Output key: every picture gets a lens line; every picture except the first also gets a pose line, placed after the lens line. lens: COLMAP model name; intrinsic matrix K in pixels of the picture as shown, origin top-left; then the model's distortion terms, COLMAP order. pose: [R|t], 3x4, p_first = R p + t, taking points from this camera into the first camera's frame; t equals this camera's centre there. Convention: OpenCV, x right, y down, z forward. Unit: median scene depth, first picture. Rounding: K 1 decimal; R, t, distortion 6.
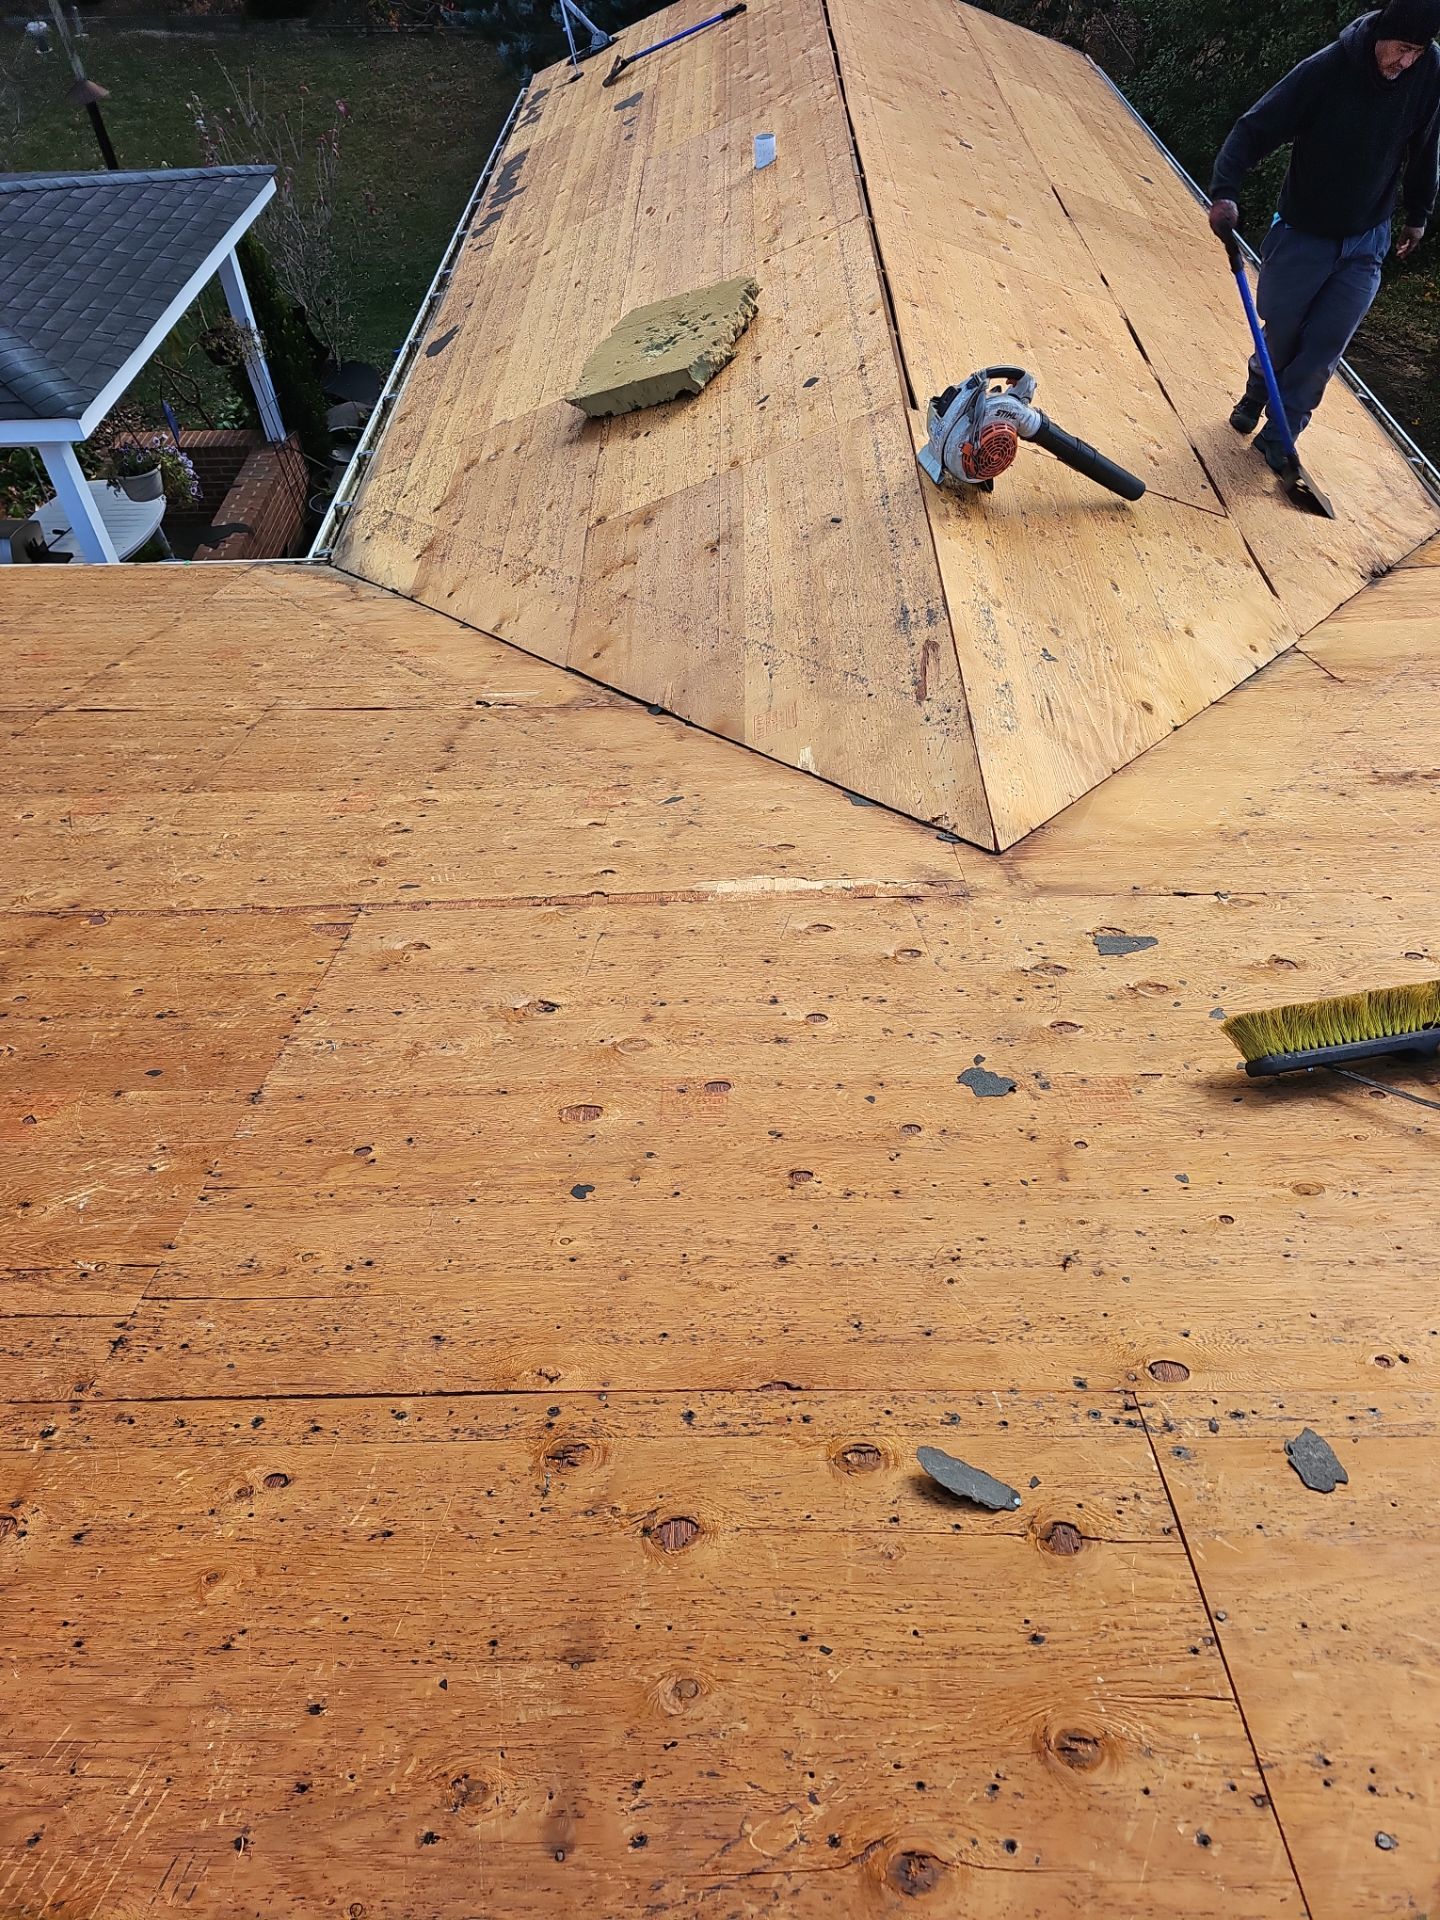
lens RADIAL K [[1266.8, 0, 717.8], [0, 1266.8, 950.8], [0, 0, 1]] dist [0.052132, -0.042947]
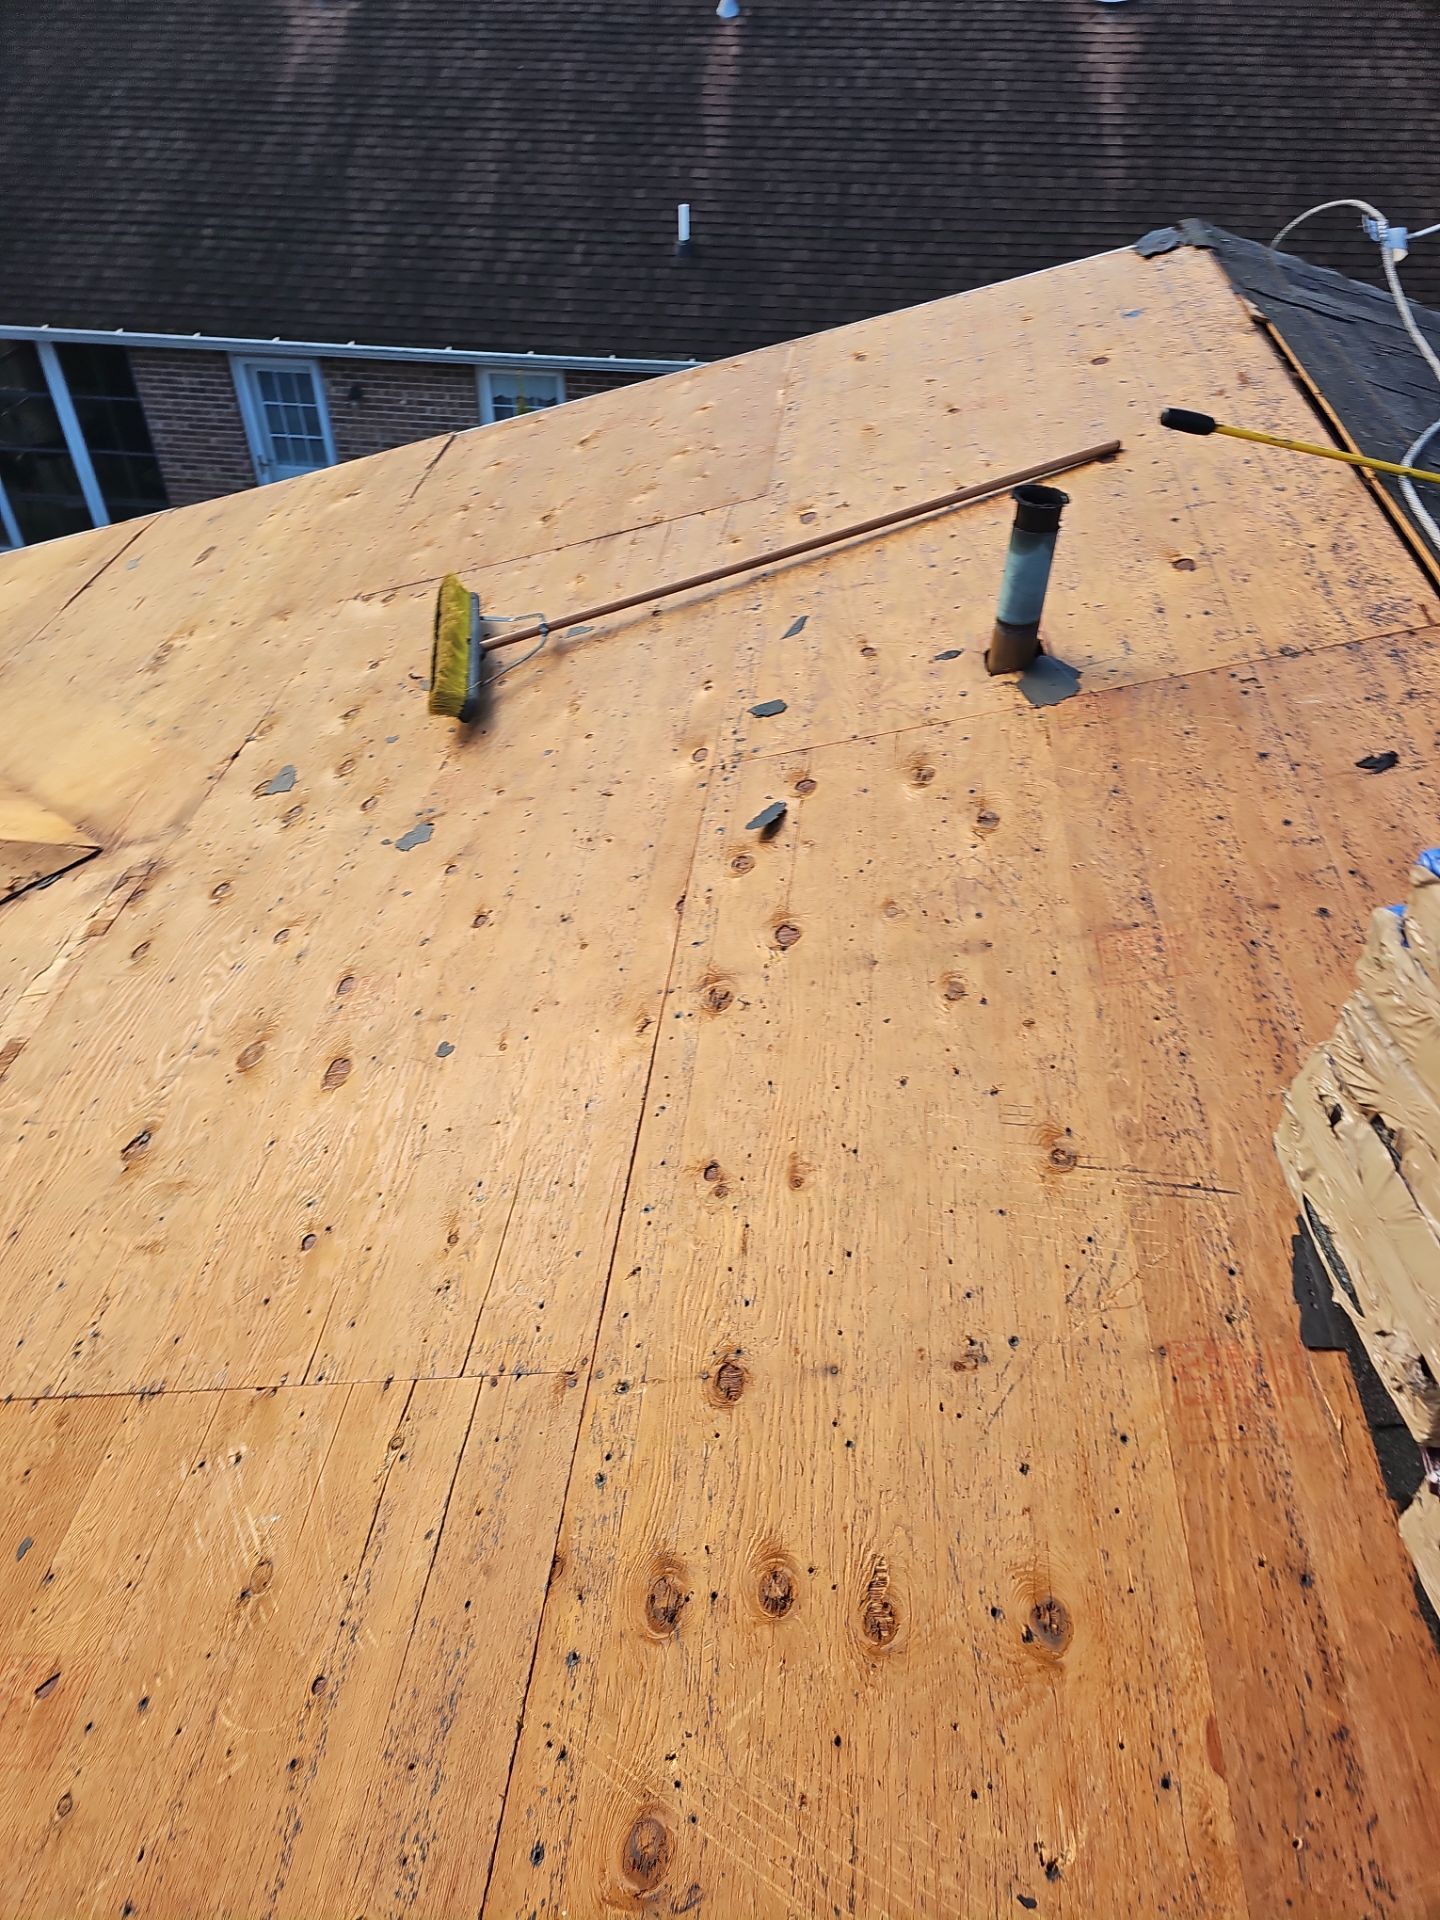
lens RADIAL K [[1266.8, 0, 717.8], [0, 1266.8, 950.8], [0, 0, 1]] dist [0.052132, -0.042947]
pose [[0.096226, -0.635034, 0.766467, -0.611614], [0.713754, 0.580733, 0.391542, -0.082687], [-0.693755, 0.509392, 0.509140, 0.173038]]
